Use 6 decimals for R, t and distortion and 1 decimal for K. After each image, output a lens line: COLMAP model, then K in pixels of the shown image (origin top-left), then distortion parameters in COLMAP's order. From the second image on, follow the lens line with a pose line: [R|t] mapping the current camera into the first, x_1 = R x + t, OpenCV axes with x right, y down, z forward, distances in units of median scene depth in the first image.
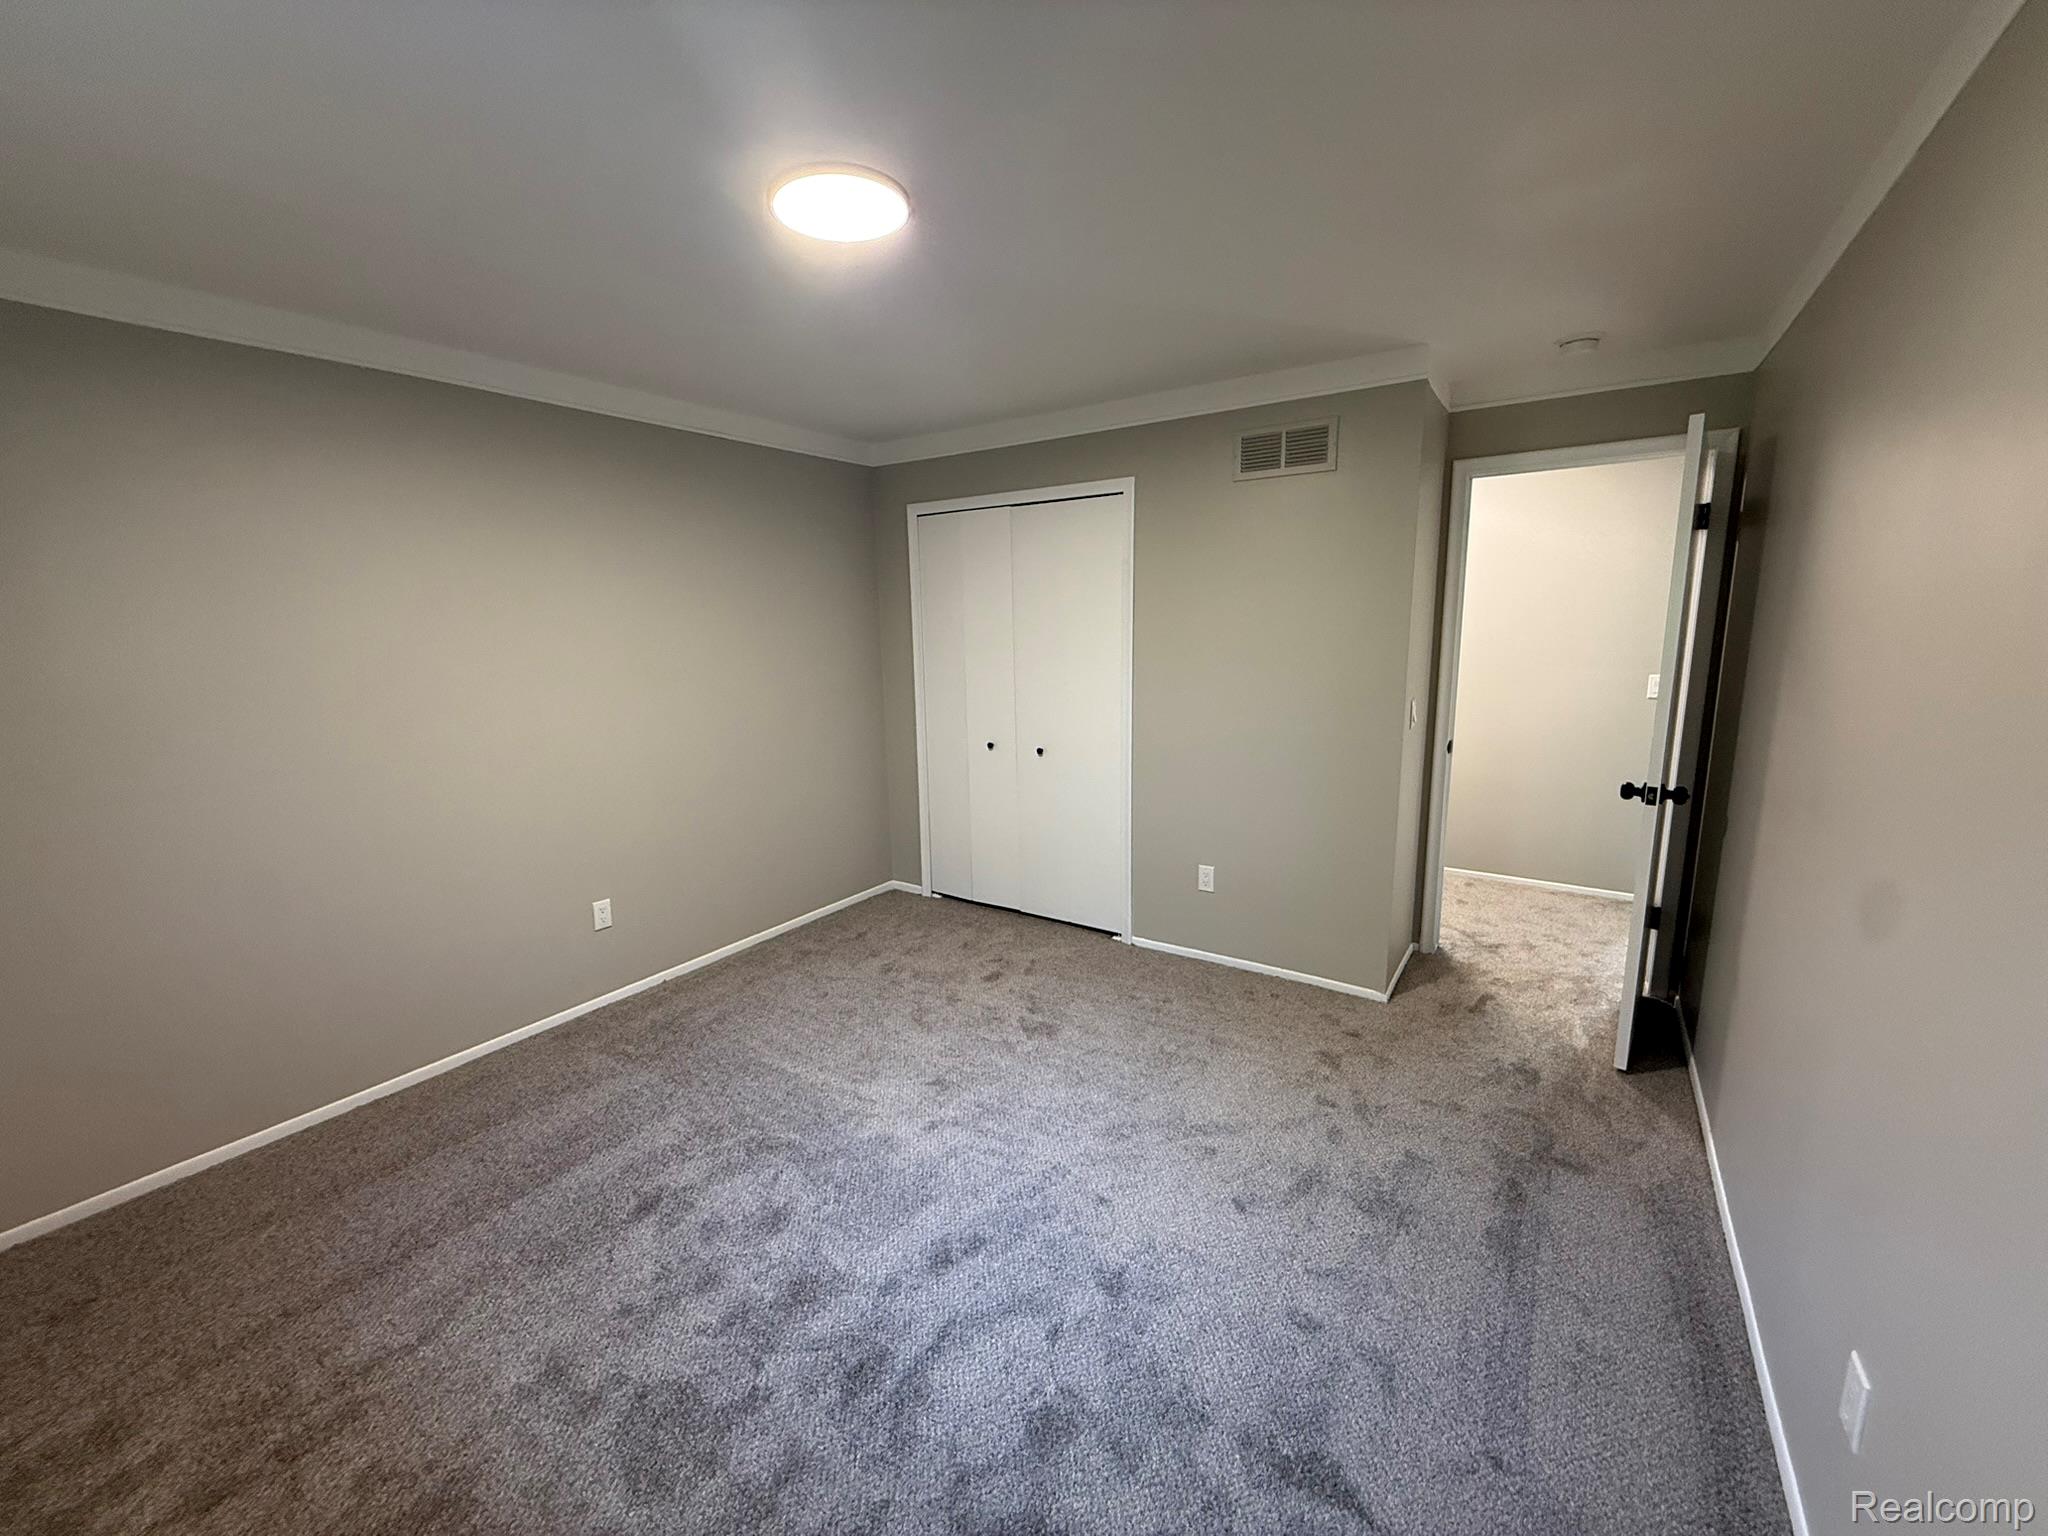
lens RADIAL K [[816.6, 0, 1018.2], [0, 816.6, 751.7], [0, 0, 1]] dist [-0.000358, 0.000021]
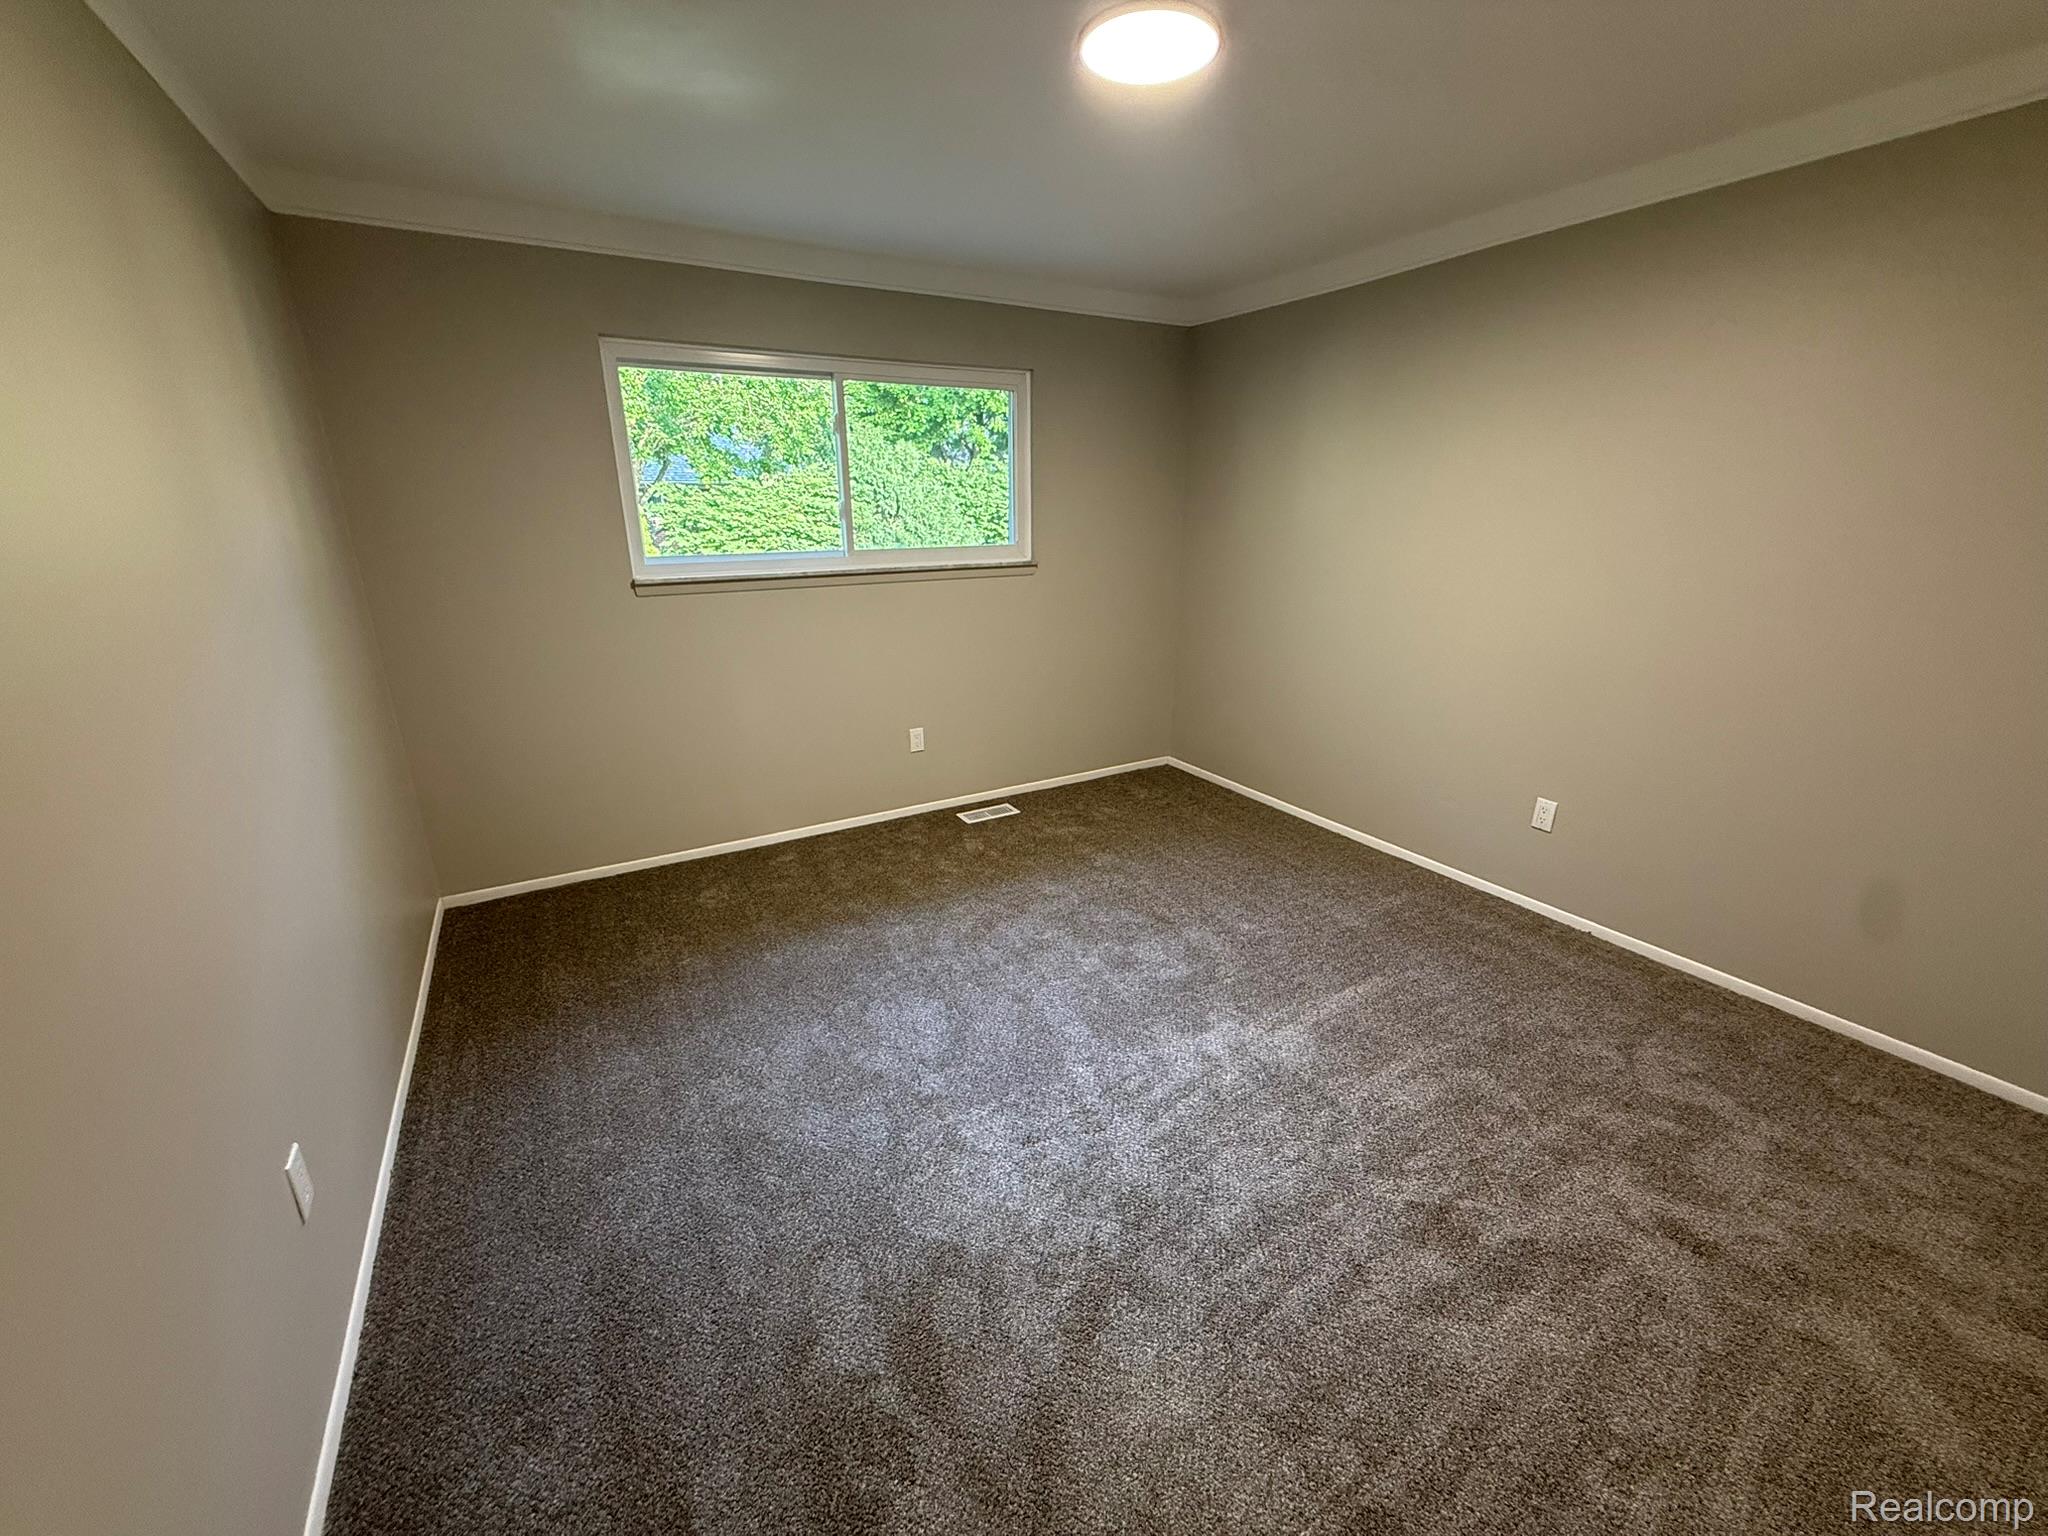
lens RADIAL K [[816.6, 0, 1018.2], [0, 816.6, 751.7], [0, 0, 1]] dist [-0.000358, 0.000021]
pose [[-0.434770, 0.281127, -0.855536, 0.624910], [-0.131902, 0.919899, 0.369307, -0.153435], [0.890829, 0.273411, -0.362864, 0.974590]]
